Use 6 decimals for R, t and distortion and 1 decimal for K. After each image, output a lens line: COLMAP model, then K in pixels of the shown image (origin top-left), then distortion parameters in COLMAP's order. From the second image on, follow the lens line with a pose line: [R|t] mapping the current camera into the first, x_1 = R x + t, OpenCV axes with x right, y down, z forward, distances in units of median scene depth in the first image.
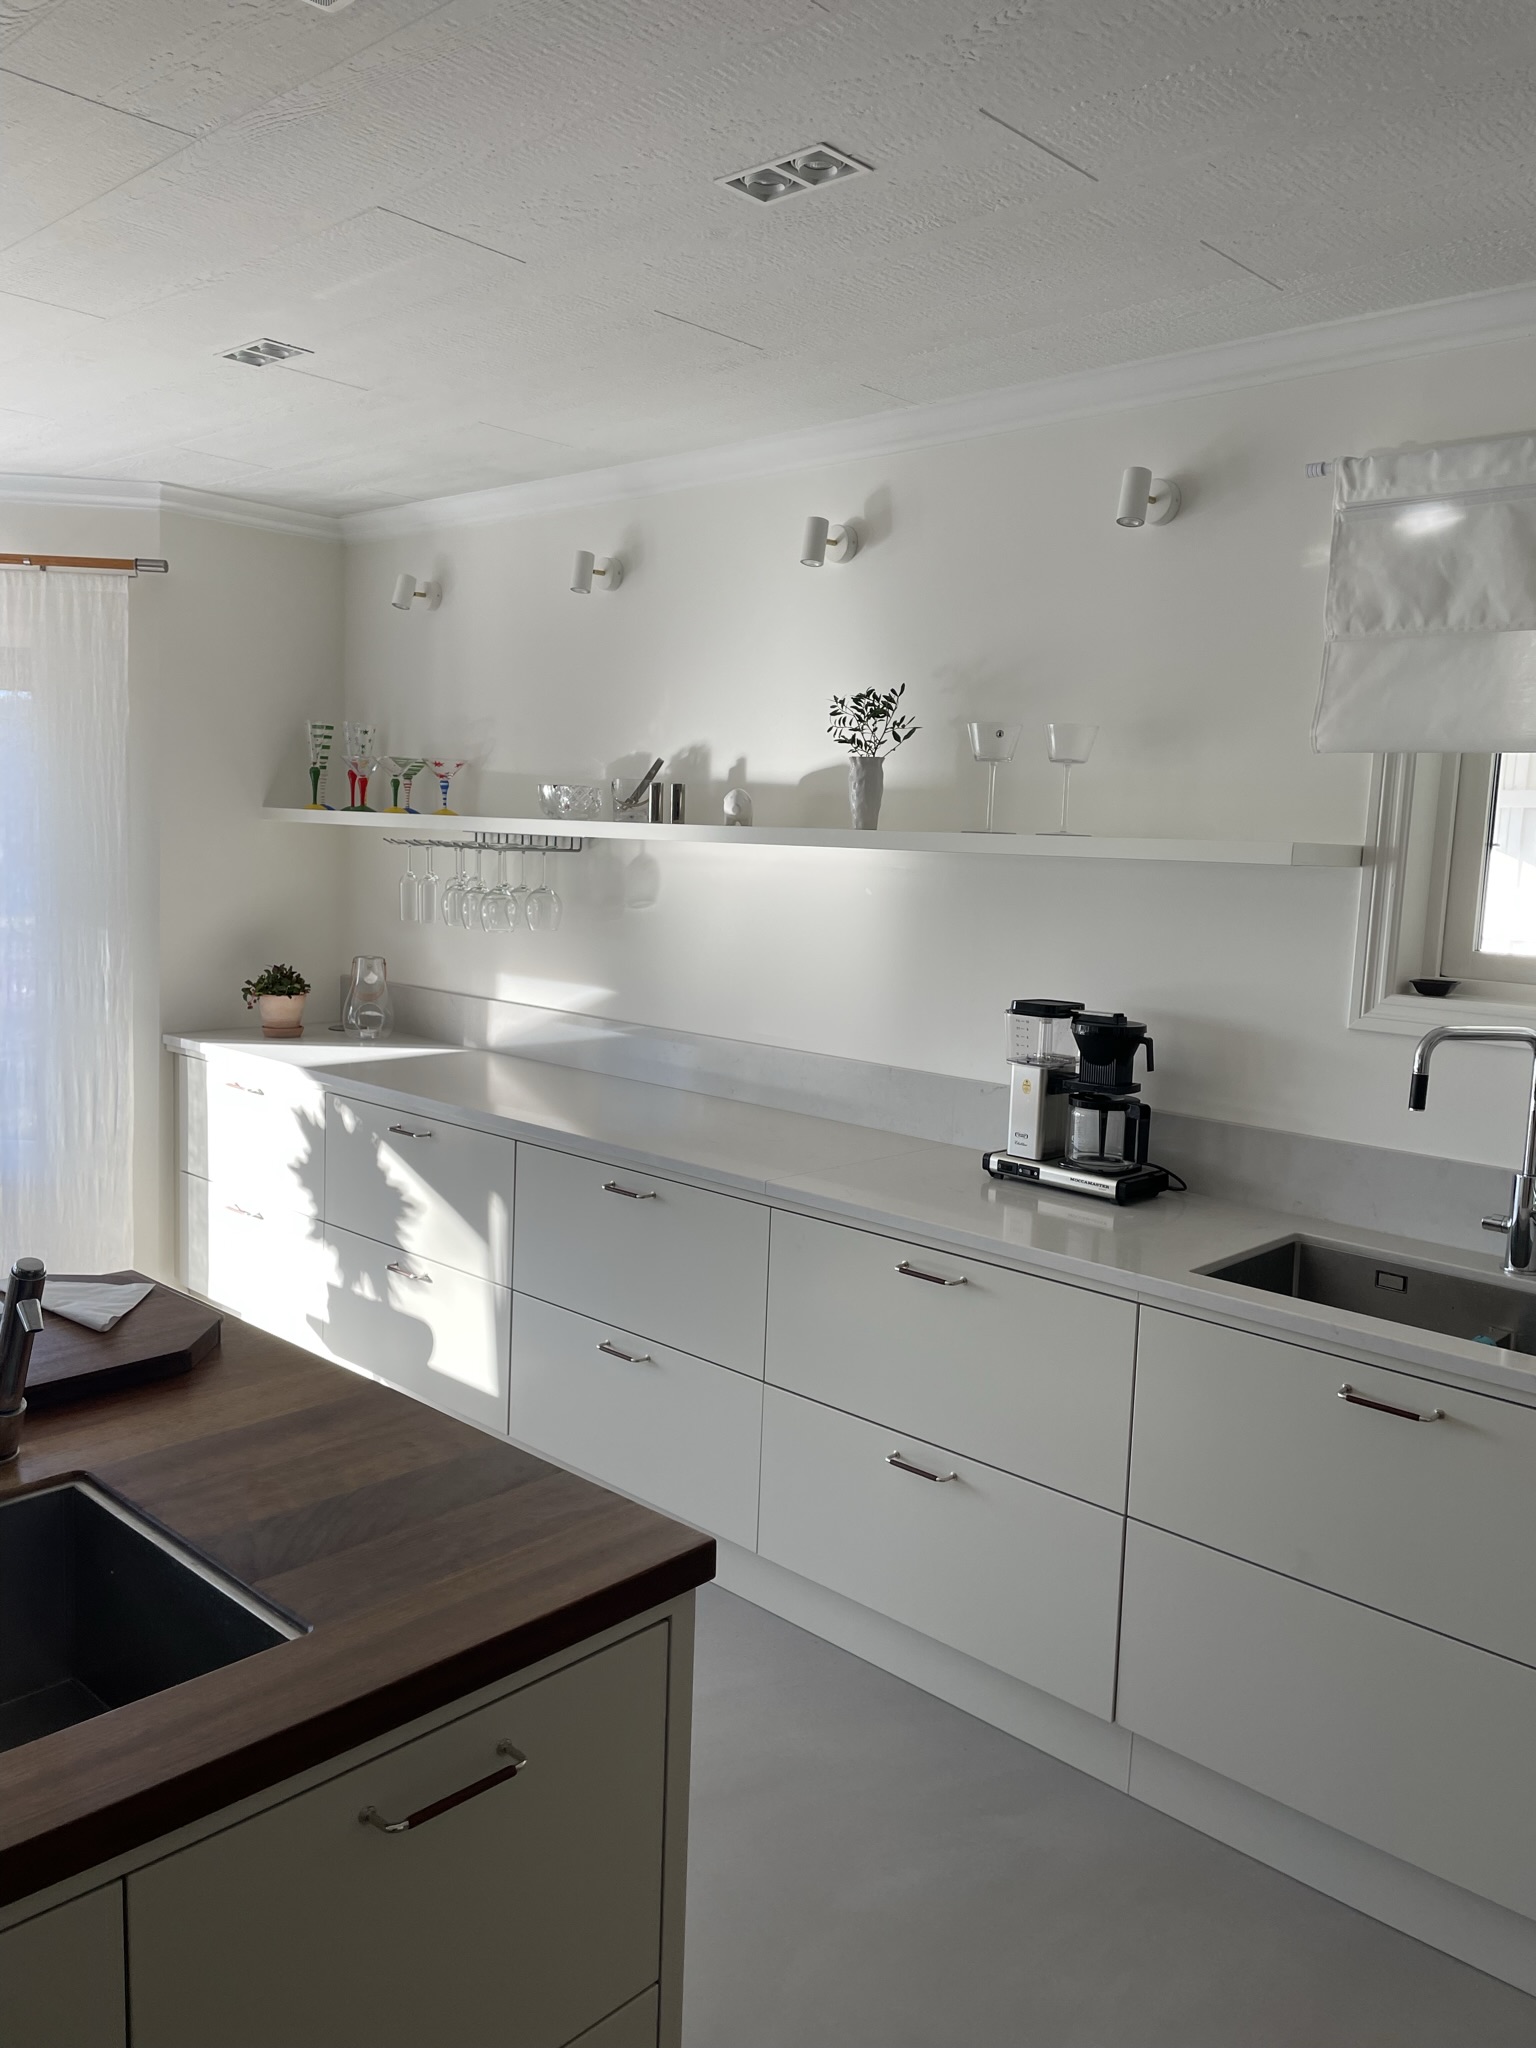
lens RADIAL K [[1549.9, 0, 763.6], [0, 1549.9, 1015.9], [0, 0, 1]] dist [0.114166, -0.149503]
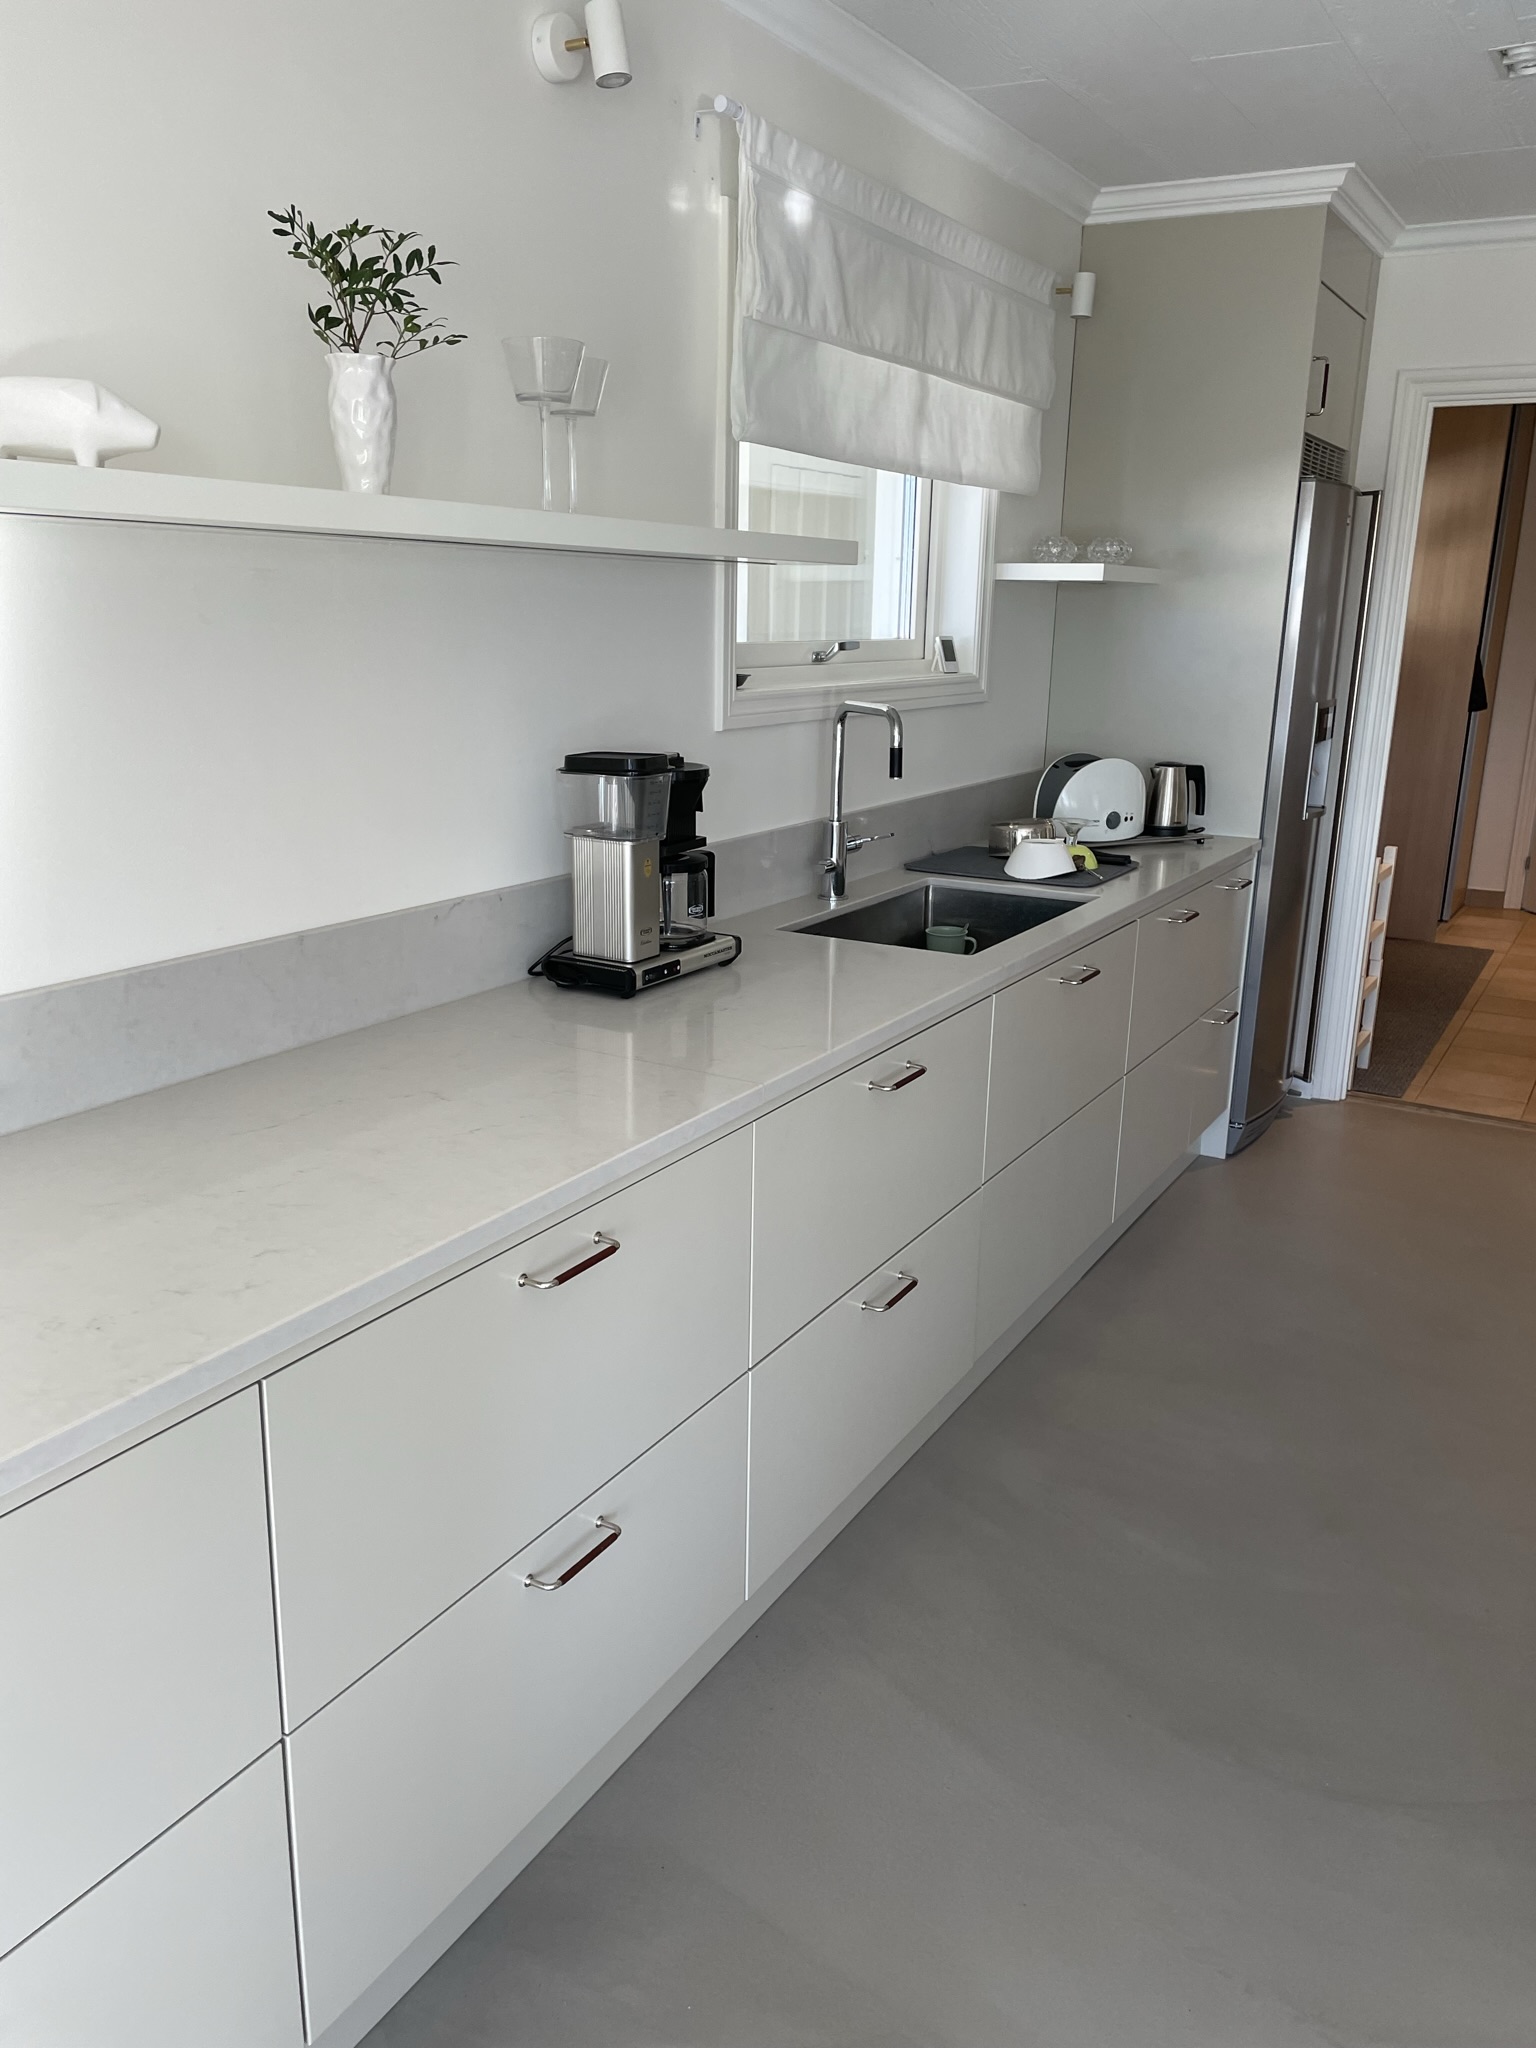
lens RADIAL K [[1537.5, 0, 783.9], [0, 1537.5, 1020.5], [0, 0, 1]] dist [0.104671, -0.146873]
pose [[-0.221735, -0.291976, 0.930367, -0.429096], [0.088305, 0.944185, 0.317359, -0.088340], [-0.971100, 0.152526, -0.183576, 0.805783]]
